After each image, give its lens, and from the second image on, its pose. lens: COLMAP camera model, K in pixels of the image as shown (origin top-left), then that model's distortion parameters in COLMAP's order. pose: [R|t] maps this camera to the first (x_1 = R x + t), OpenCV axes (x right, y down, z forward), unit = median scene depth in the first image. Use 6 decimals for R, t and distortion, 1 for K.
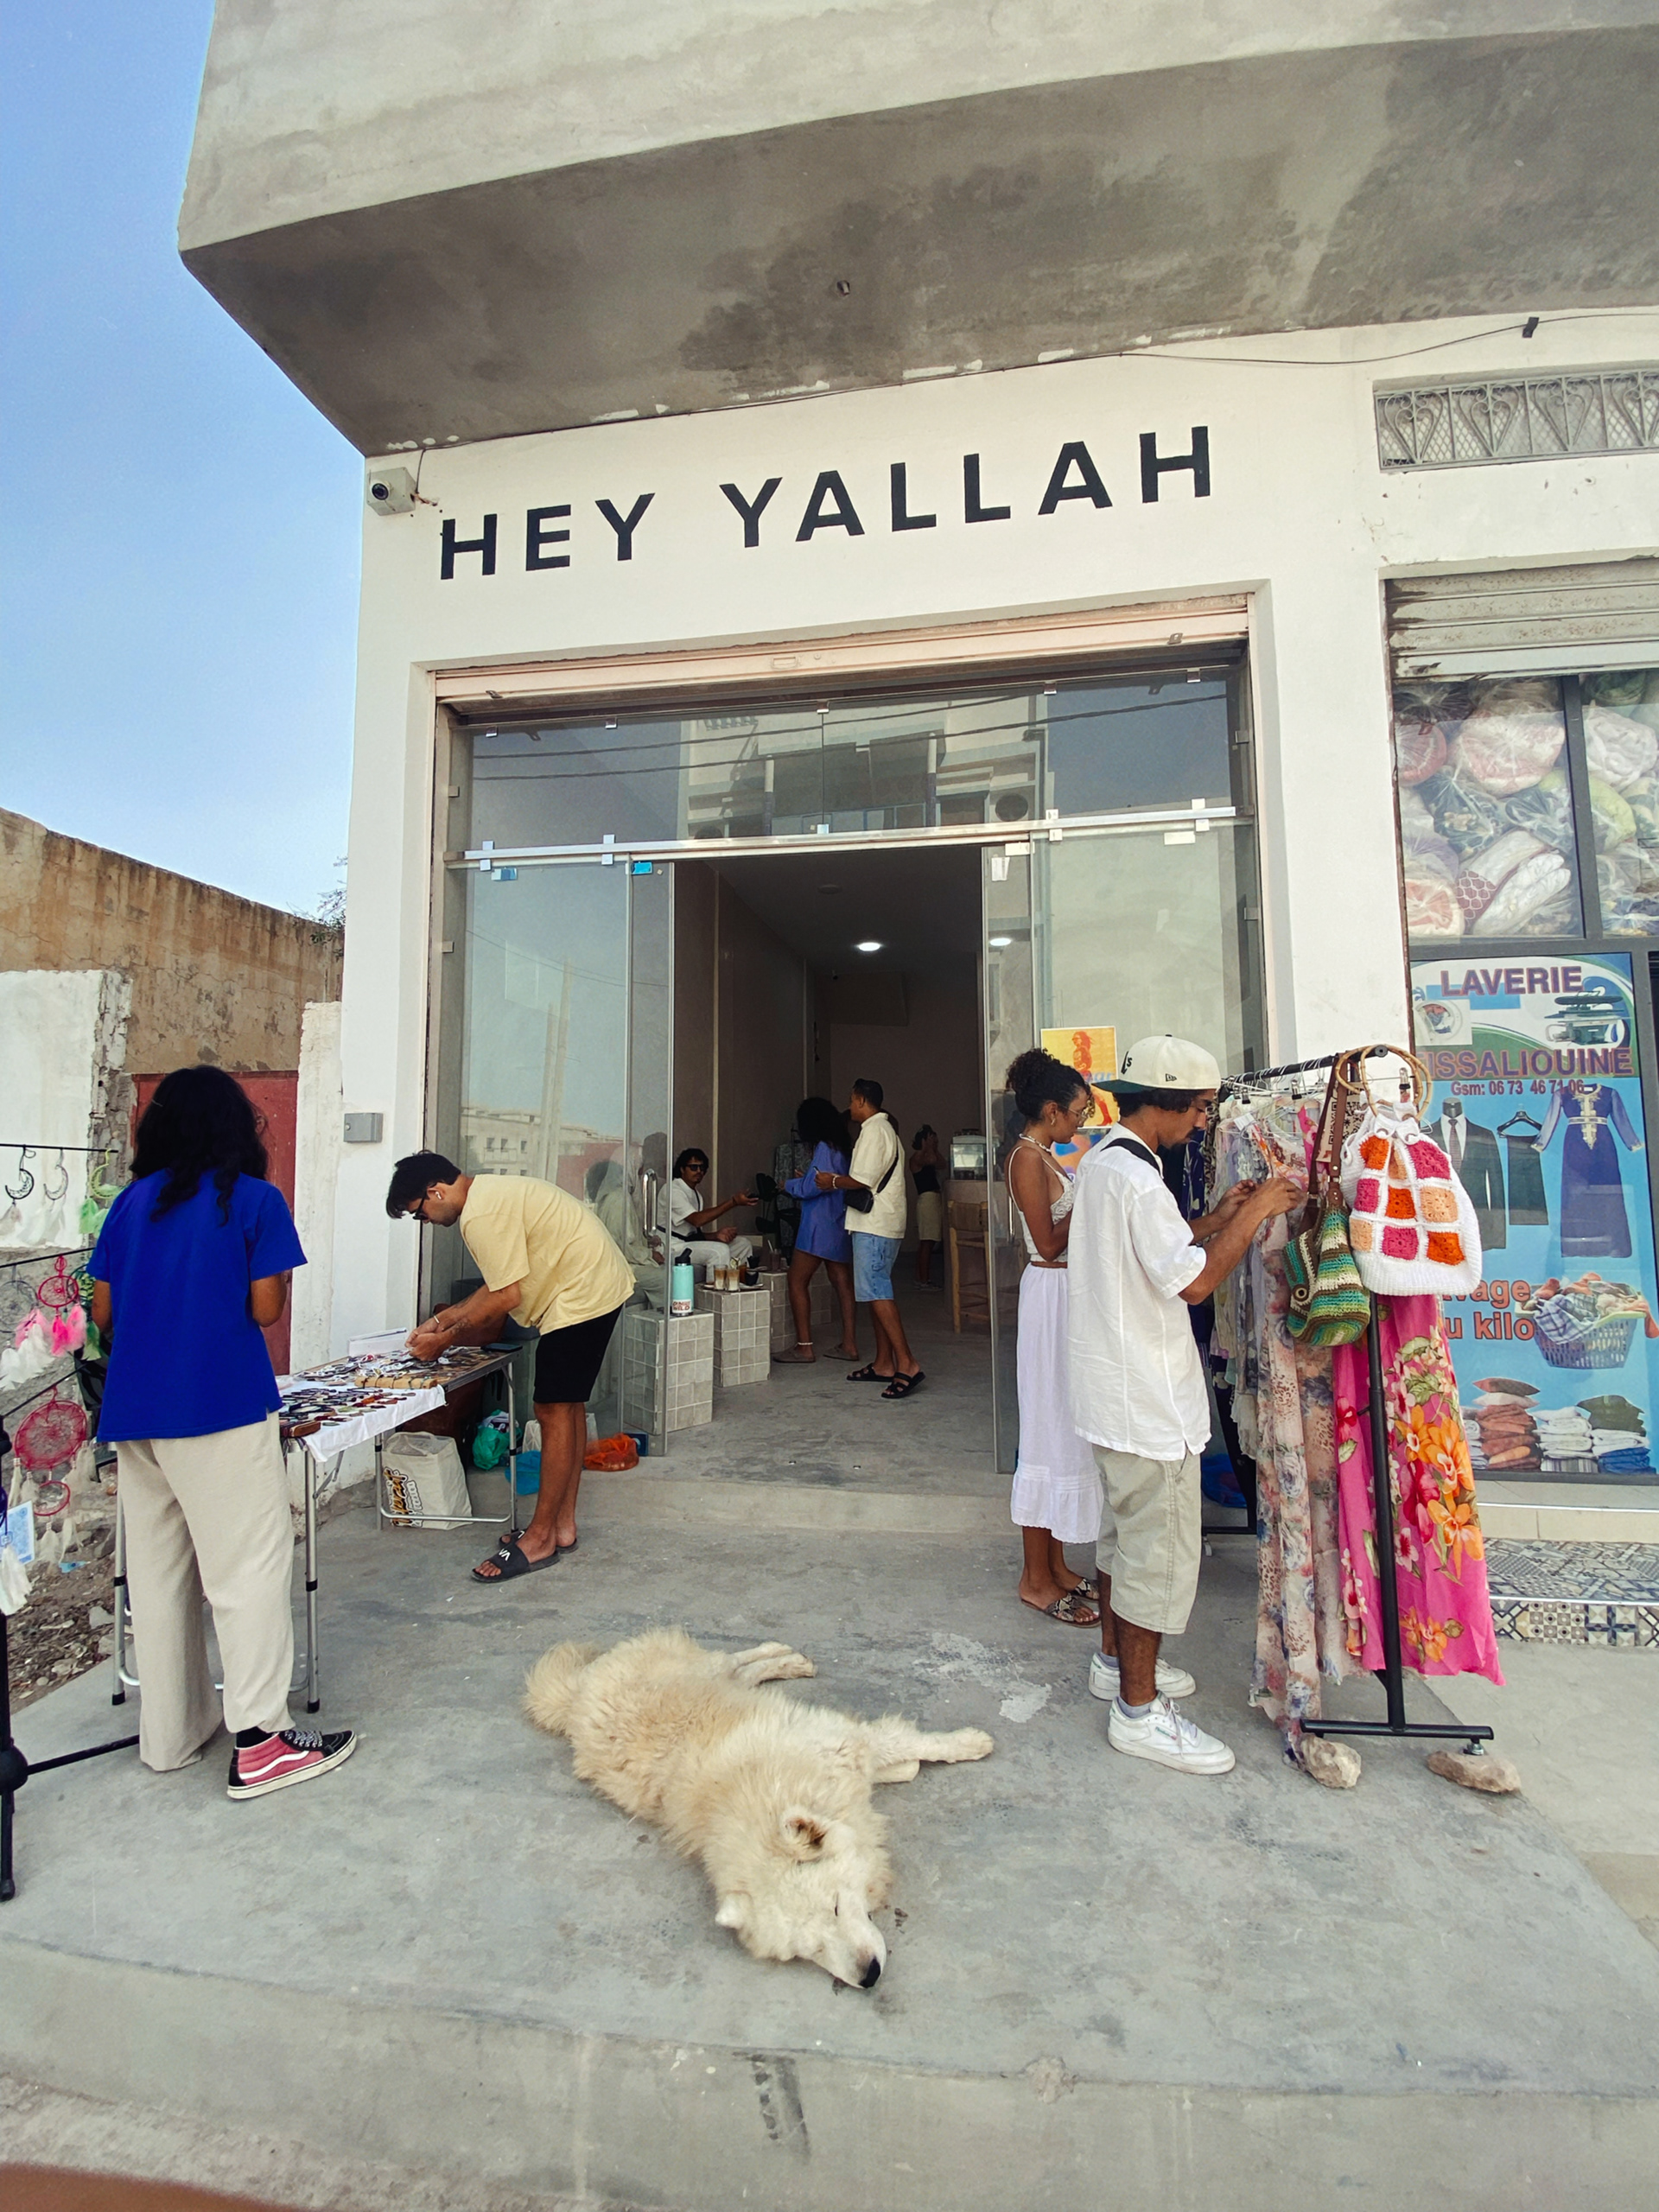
lens RADIAL K [[883.6, 0, 835.3], [0, 883.6, 1098.7], [0, 0, 1]] dist [0.001002, 0.000066]
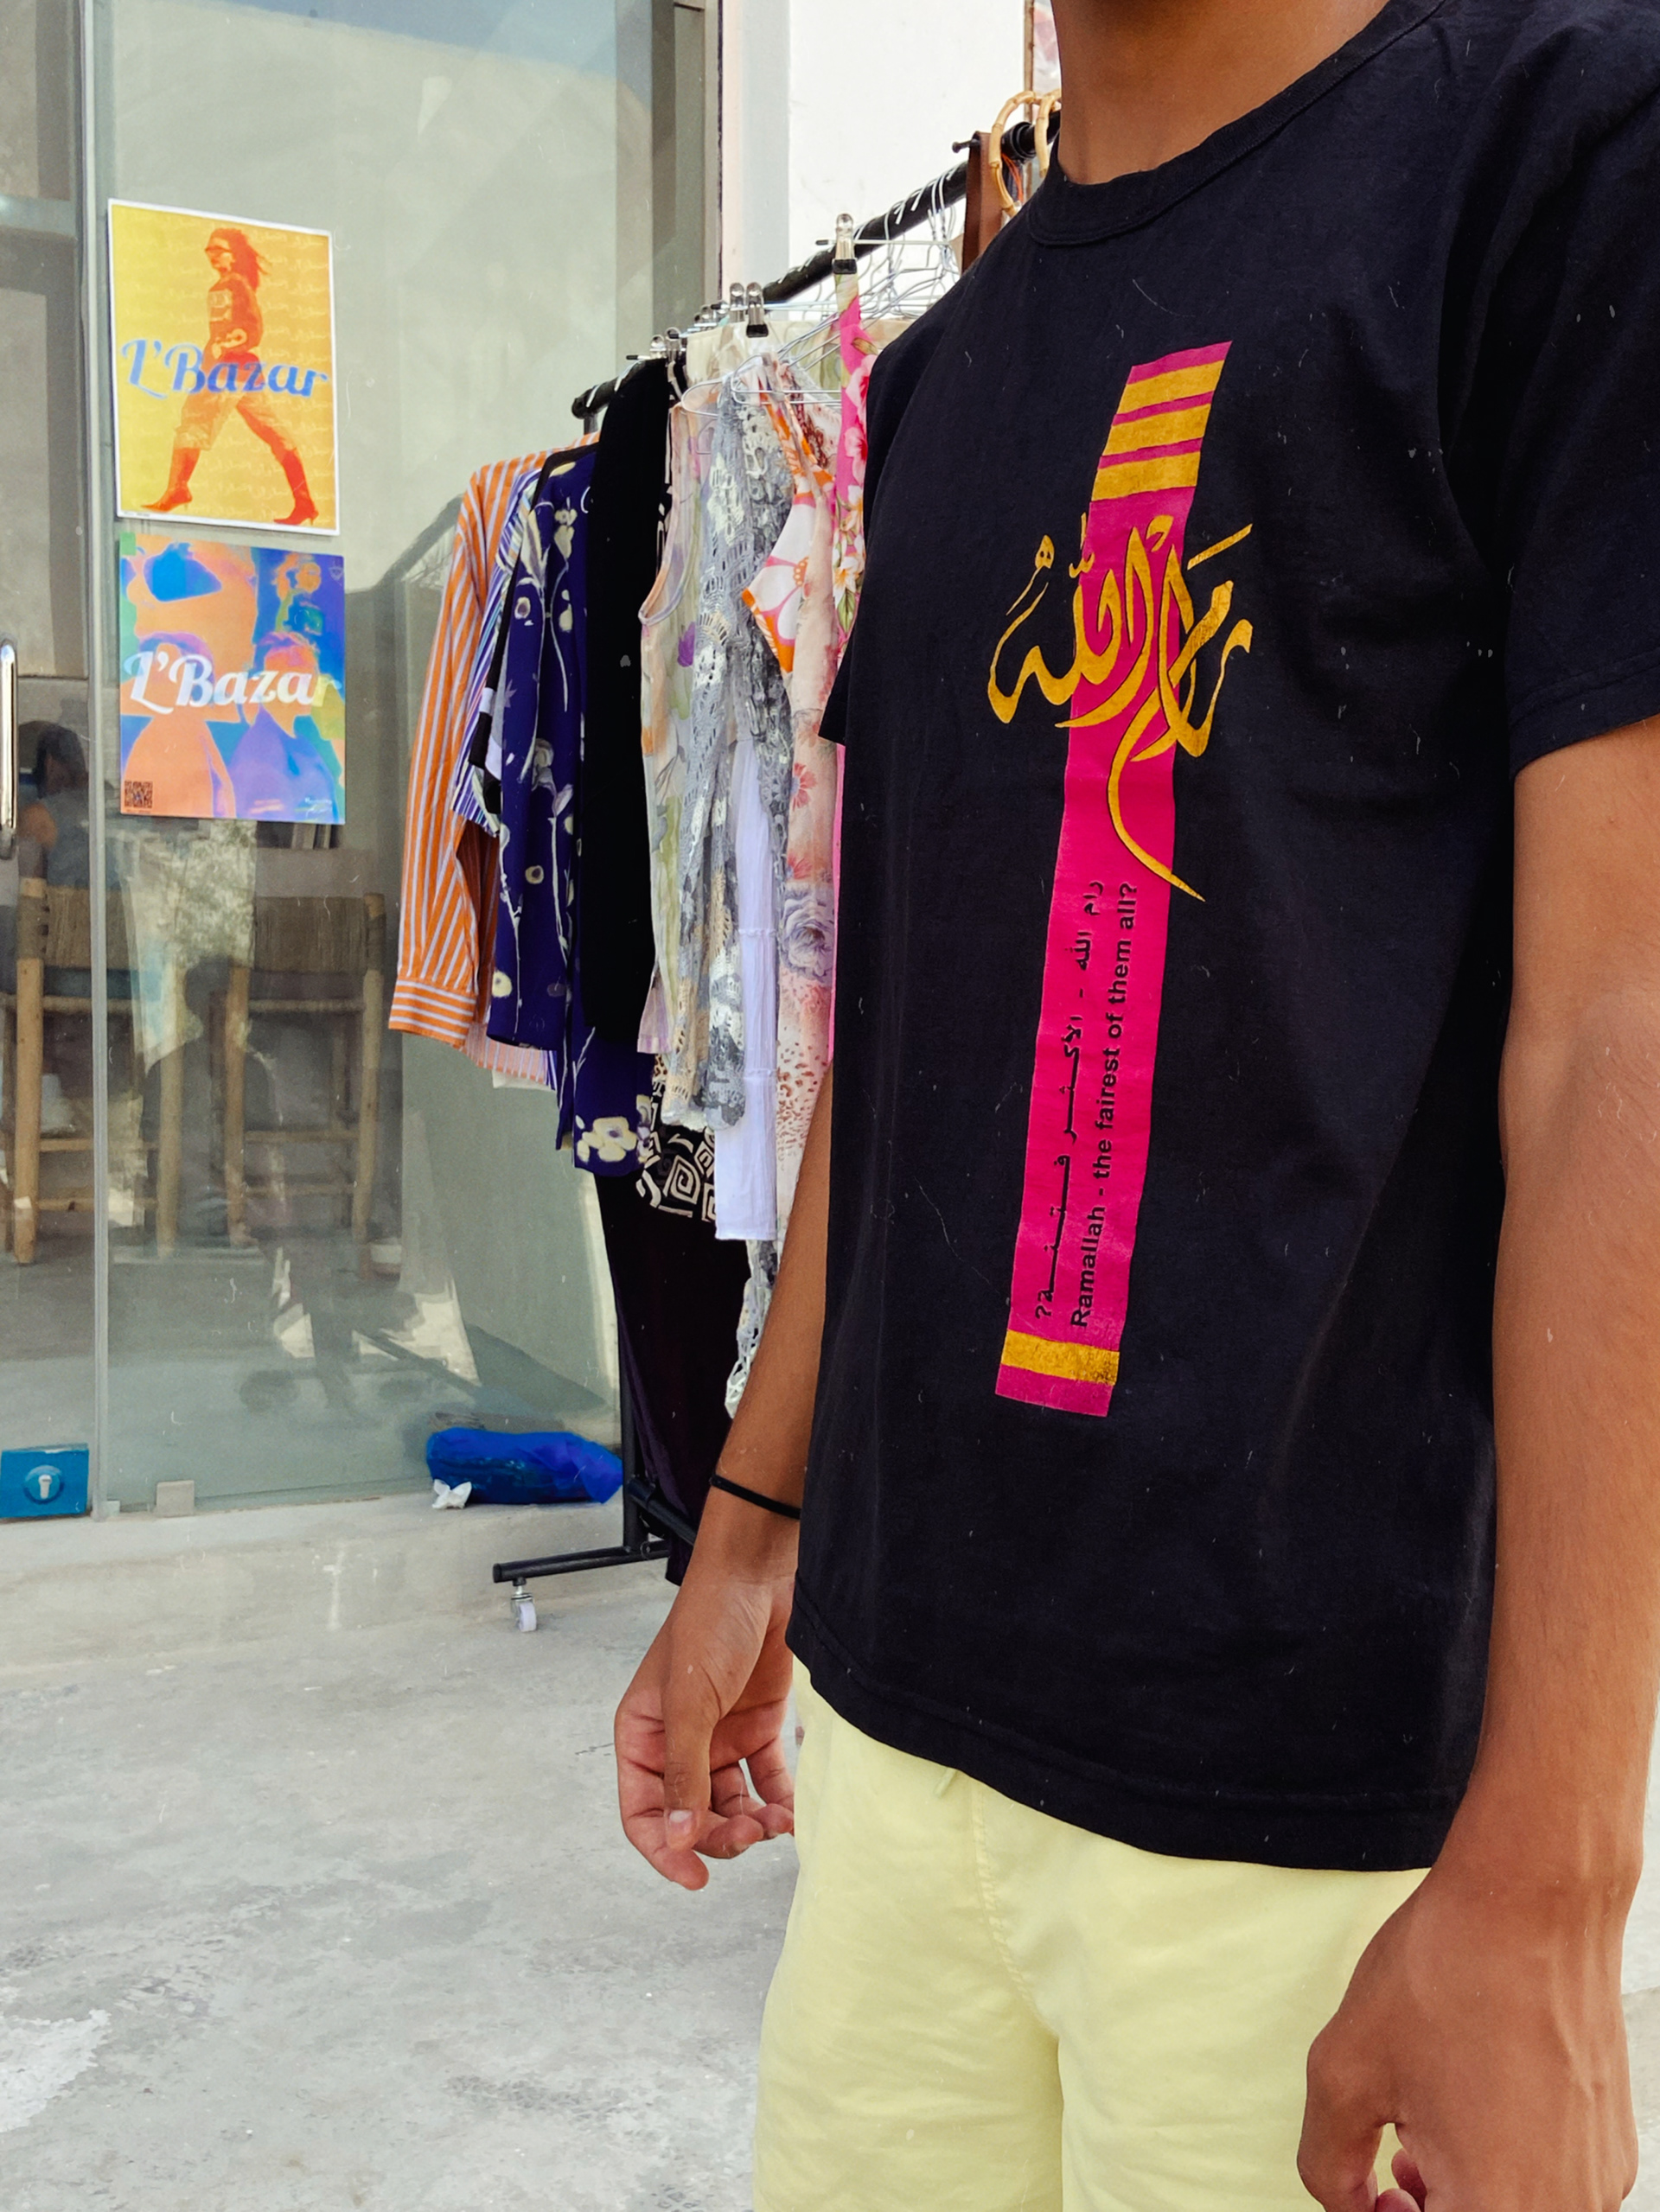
lens RADIAL K [[2132.3, 0, 834.3], [0, 2132.3, 1107.1], [0, 0, 1]] dist [0.068827, 0.000000]
pose [[0.840956, -0.006870, 0.541060, 0.039196], [-0.072871, 0.989372, 0.125825, 0.221109], [-0.536174, -0.145241, 0.831518, 0.246511]]
